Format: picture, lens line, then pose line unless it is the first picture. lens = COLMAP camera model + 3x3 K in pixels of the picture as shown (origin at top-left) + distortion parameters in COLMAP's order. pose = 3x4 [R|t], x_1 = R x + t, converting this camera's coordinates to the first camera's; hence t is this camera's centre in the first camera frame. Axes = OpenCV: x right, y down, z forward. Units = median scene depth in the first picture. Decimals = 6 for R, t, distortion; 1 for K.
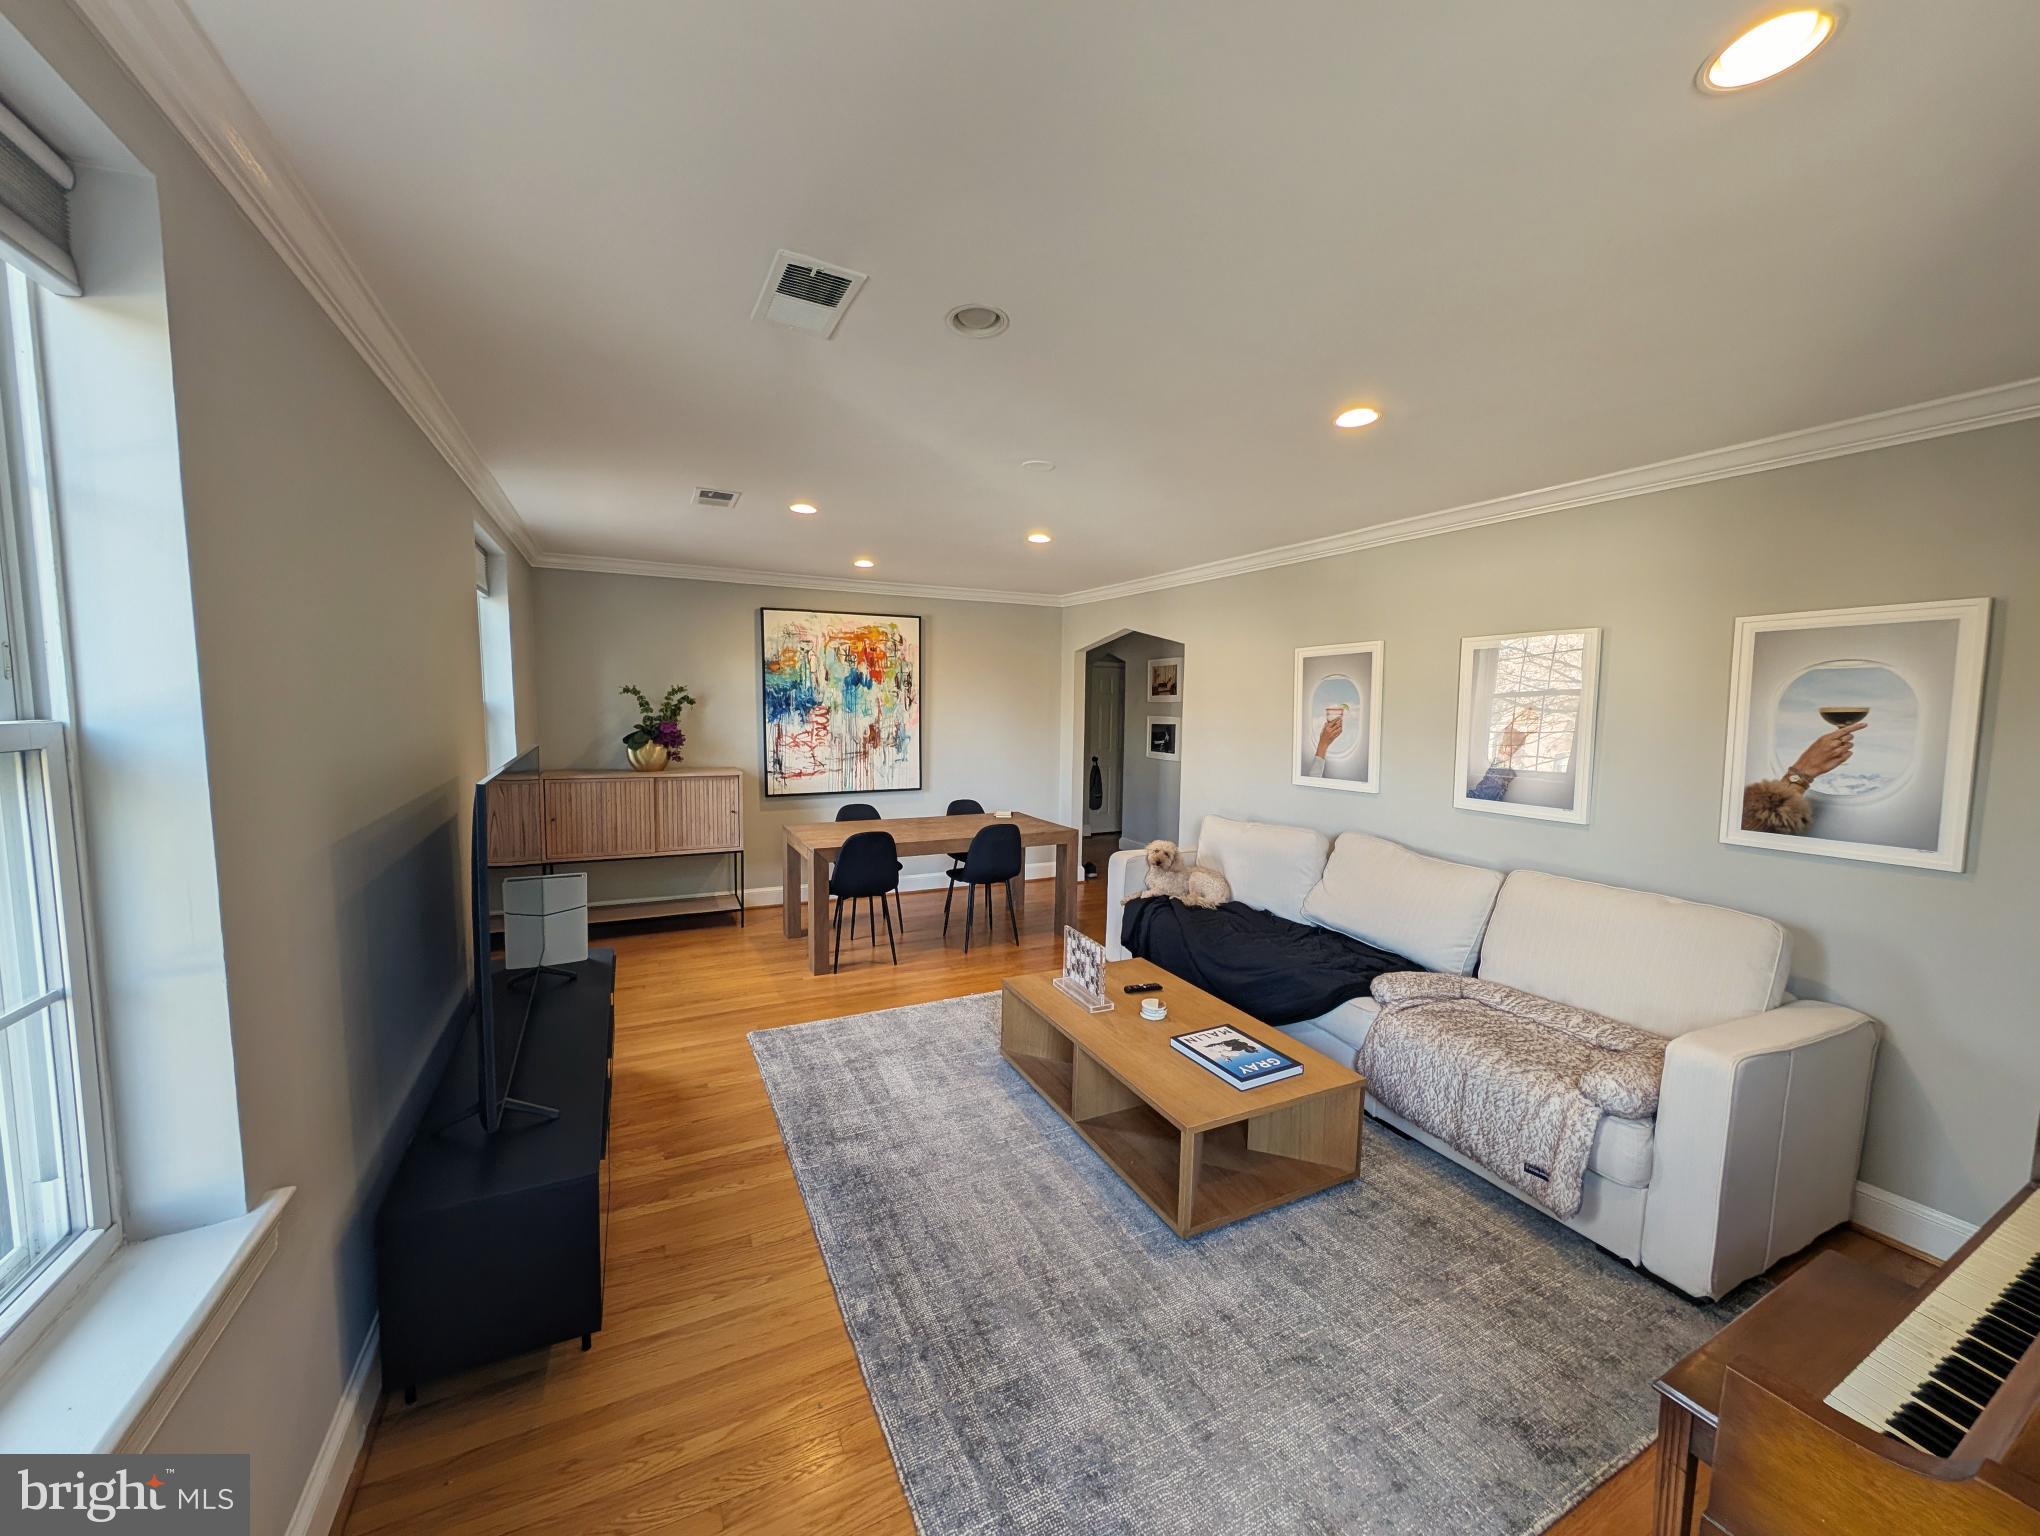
lens RADIAL K [[768.1, 0, 1011.9], [0, 768.1, 769.1], [0, 0, 1]] dist [0.012342, -0.004903]
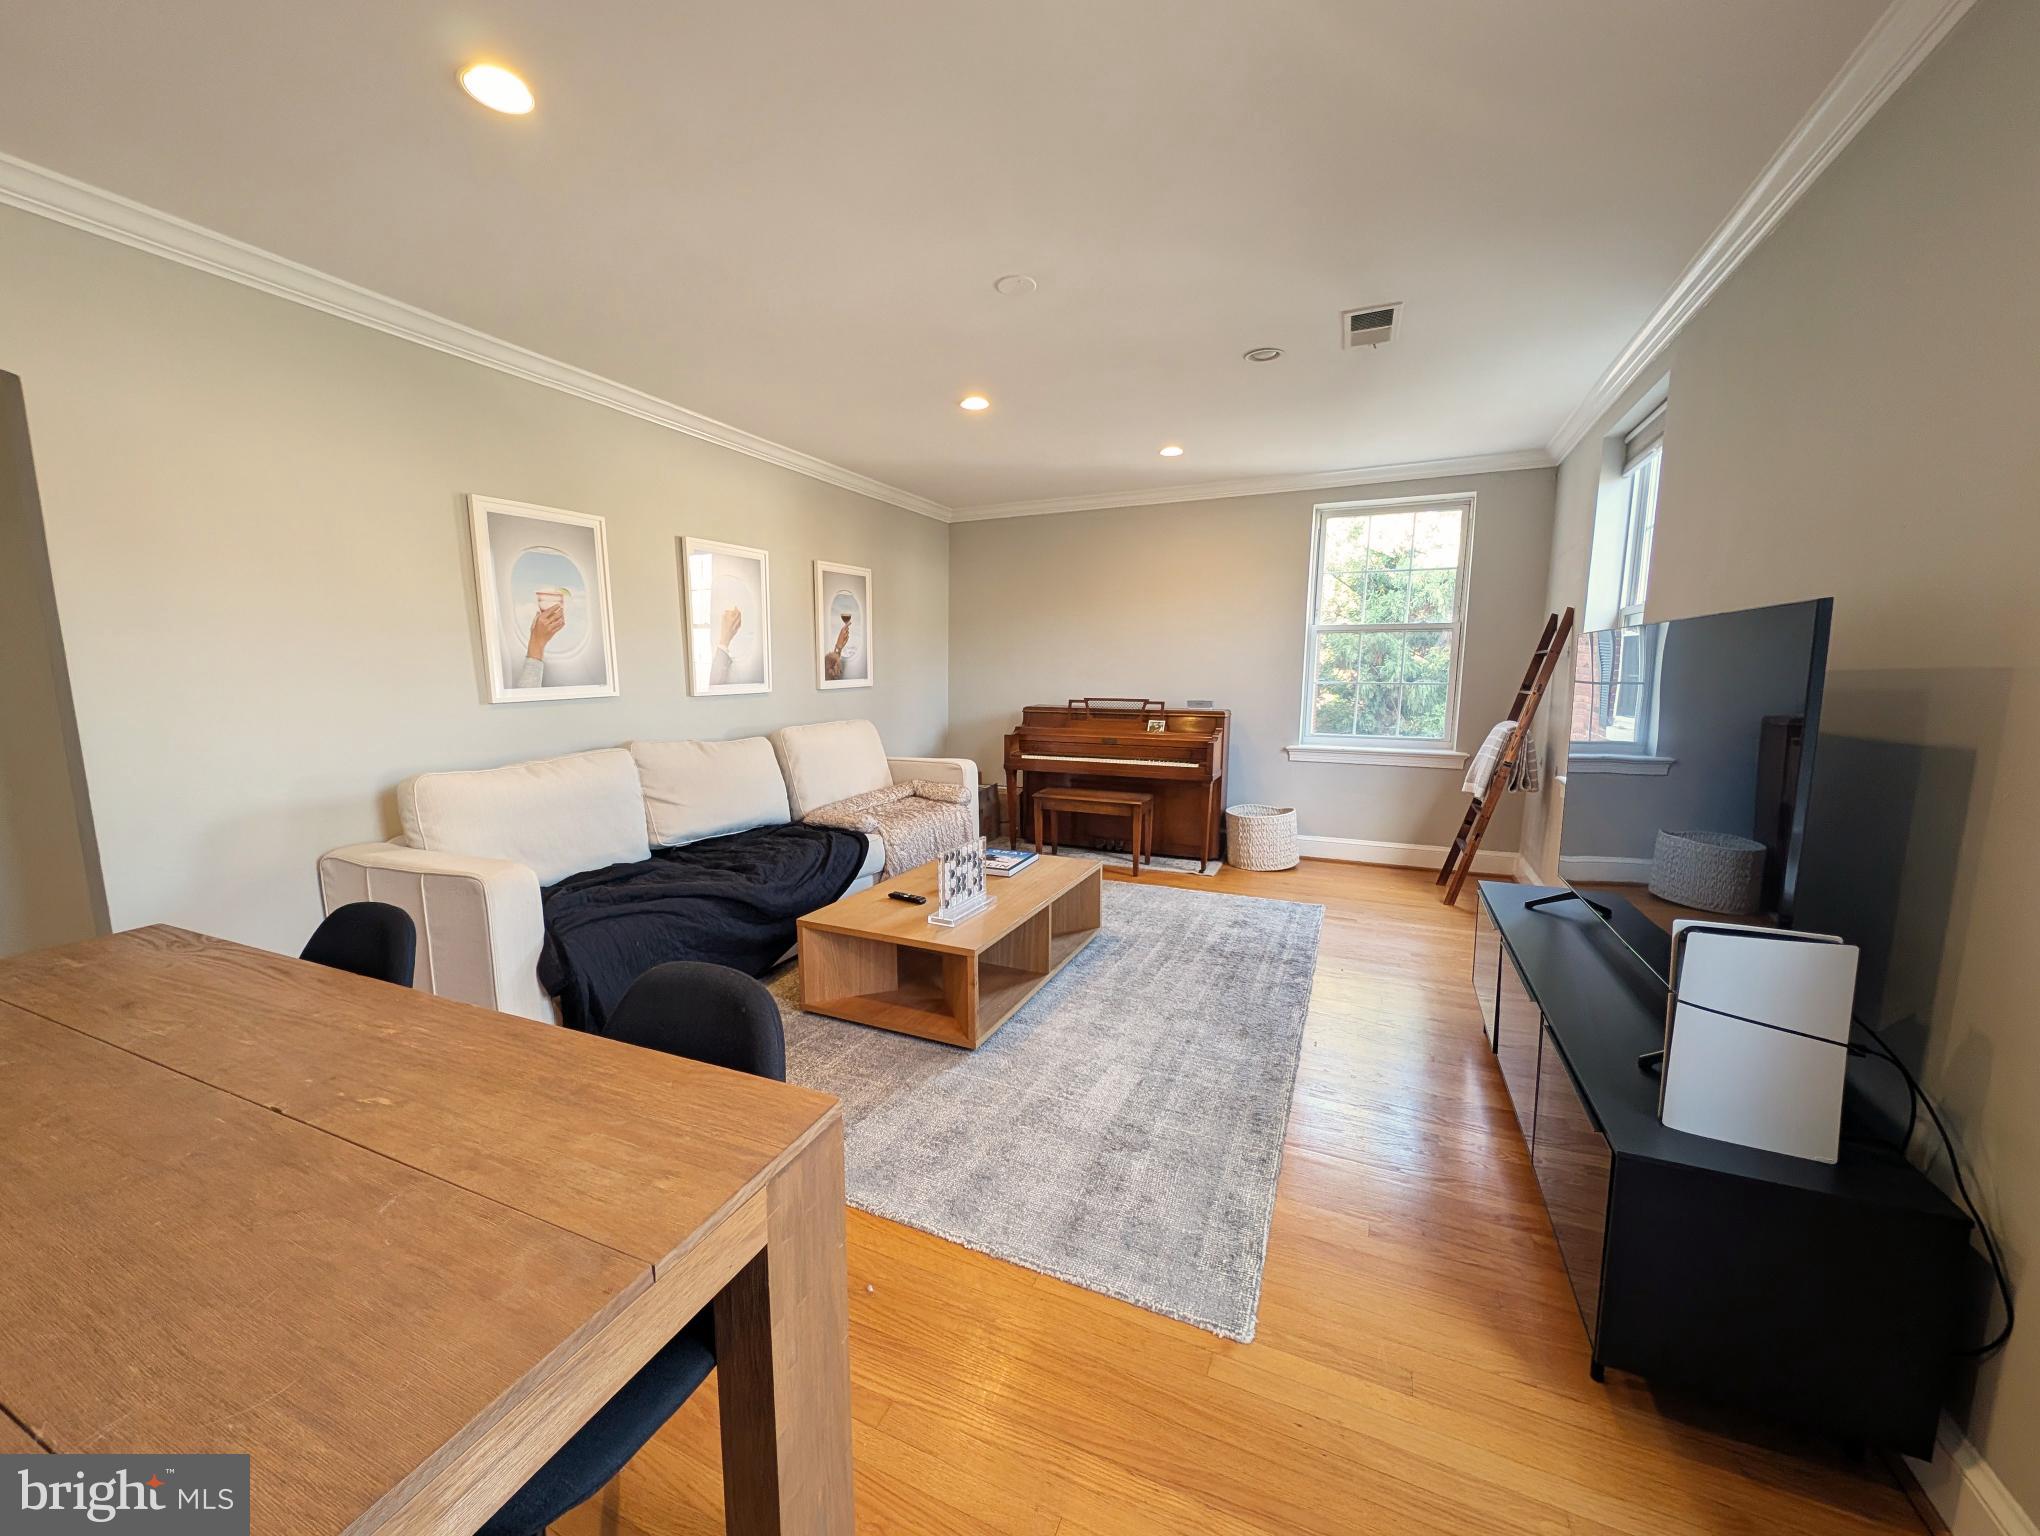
lens RADIAL K [[768.1, 0, 1027.9], [0, 768.1, 770.2], [0, 0, 1]] dist [0.012342, -0.004903]
pose [[-0.645521, -0.117965, 0.754577, -0.505382], [0.058509, 0.977458, 0.202861, -0.036812], [-0.761498, 0.175100, -0.624068, 1.209385]]
